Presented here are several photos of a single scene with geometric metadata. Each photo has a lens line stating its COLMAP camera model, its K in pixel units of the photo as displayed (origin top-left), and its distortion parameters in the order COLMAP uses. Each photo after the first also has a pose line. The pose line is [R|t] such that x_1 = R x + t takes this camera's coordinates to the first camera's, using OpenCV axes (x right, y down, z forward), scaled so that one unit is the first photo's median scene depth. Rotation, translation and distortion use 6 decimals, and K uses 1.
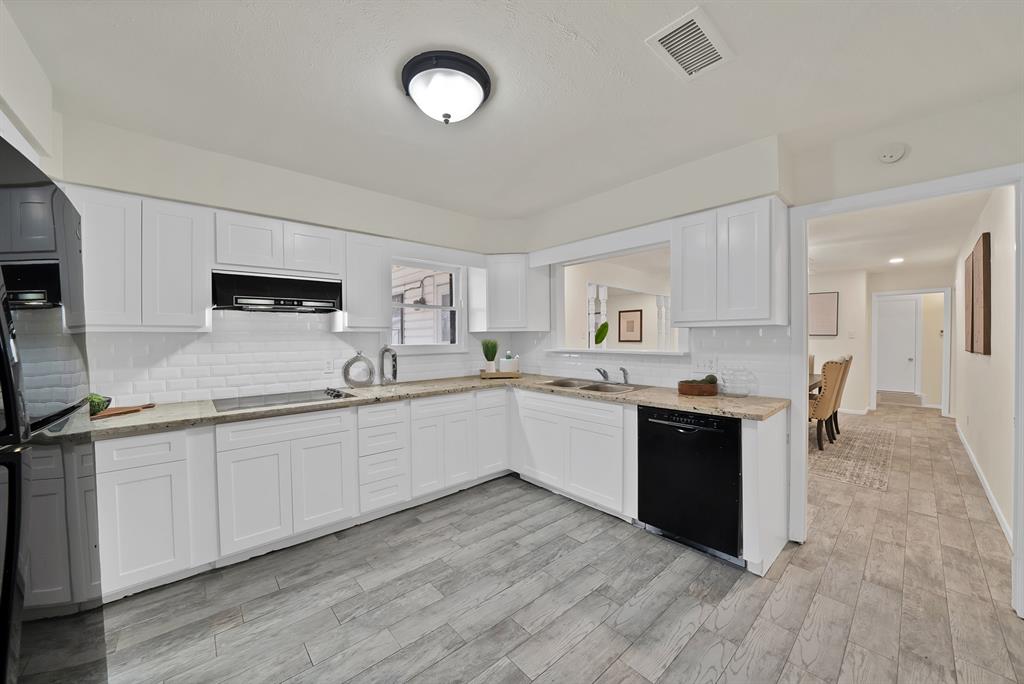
lens RADIAL K [[370.3, 0, 506.5], [0, 370.3, 340.8], [0, 0, 1]] dist [-0.019561, -0.000035]
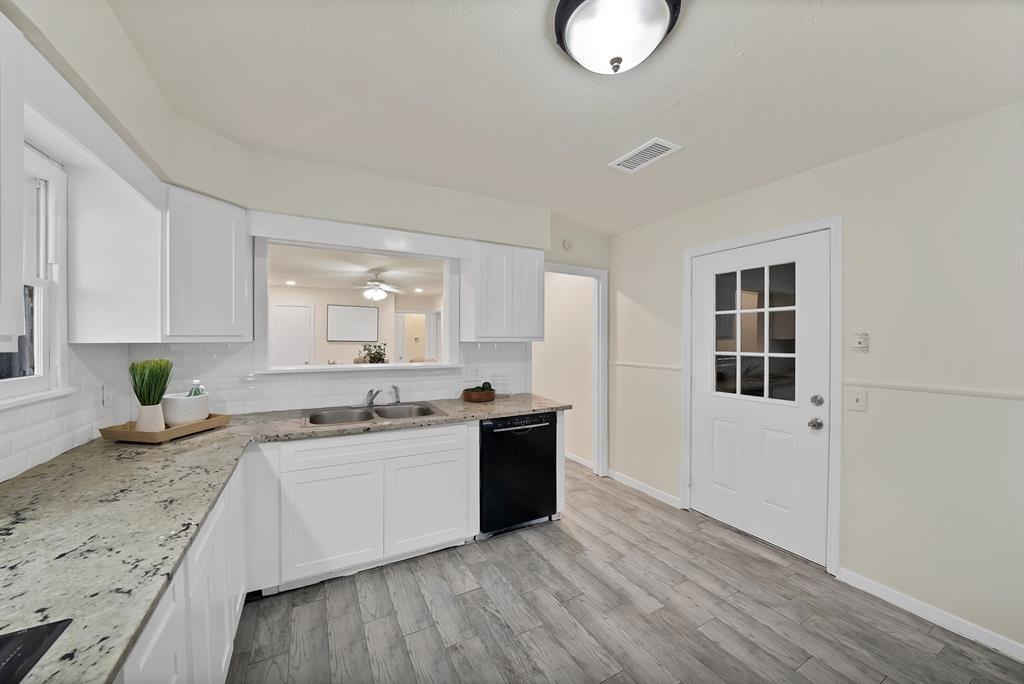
lens RADIAL K [[370.3, 0, 506.5], [0, 370.3, 340.8], [0, 0, 1]] dist [-0.019561, -0.000035]
pose [[0.232567, 0.002391, 0.972577, -0.569357], [0.002012, 0.999994, -0.002940, -0.035909], [-0.972578, 0.002641, 0.232561, 0.652909]]
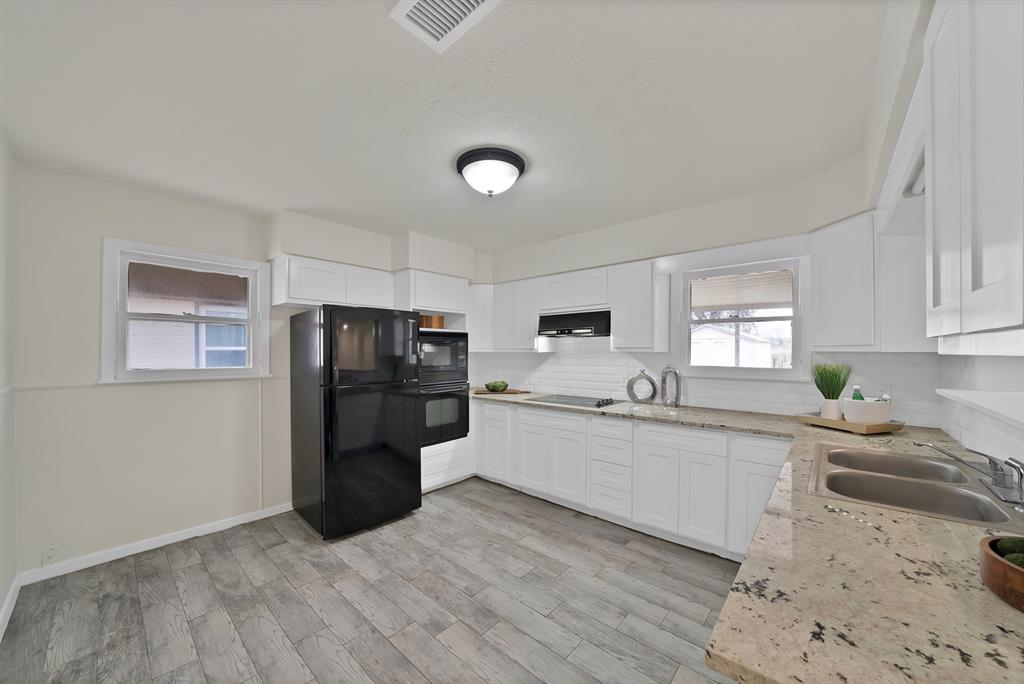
lens RADIAL K [[364.6, 0, 513.1], [0, 364.6, 349.2], [0, 0, 1]] dist [-0.020274, -0.000025]
pose [[0.140407, 0.004366, -0.990084, 0.697602], [-0.011299, 0.999932, 0.002807, -0.035082], [0.990029, 0.010793, 0.140446, 0.566350]]
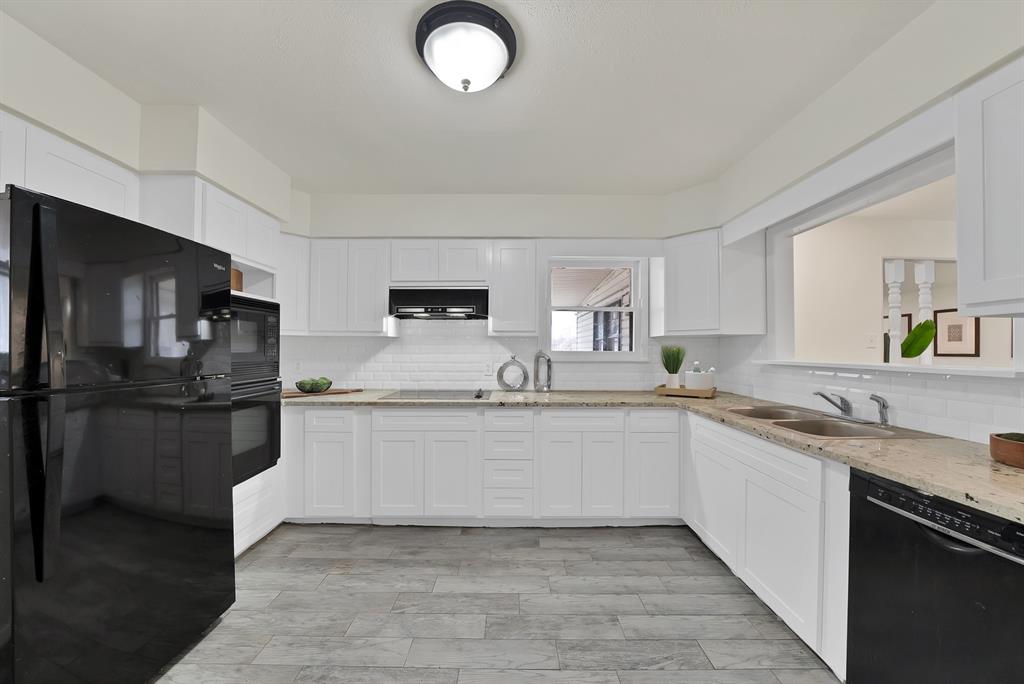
lens RADIAL K [[373.8, 0, 509.3], [0, 373.8, 344.4], [0, 0, 1]] dist [-0.021511, 0.000006]
pose [[0.753880, 0.002279, -0.657009, 0.311043], [-0.016227, 0.999754, -0.015152, 0.015527], [0.656812, 0.022084, 0.753731, 0.262177]]
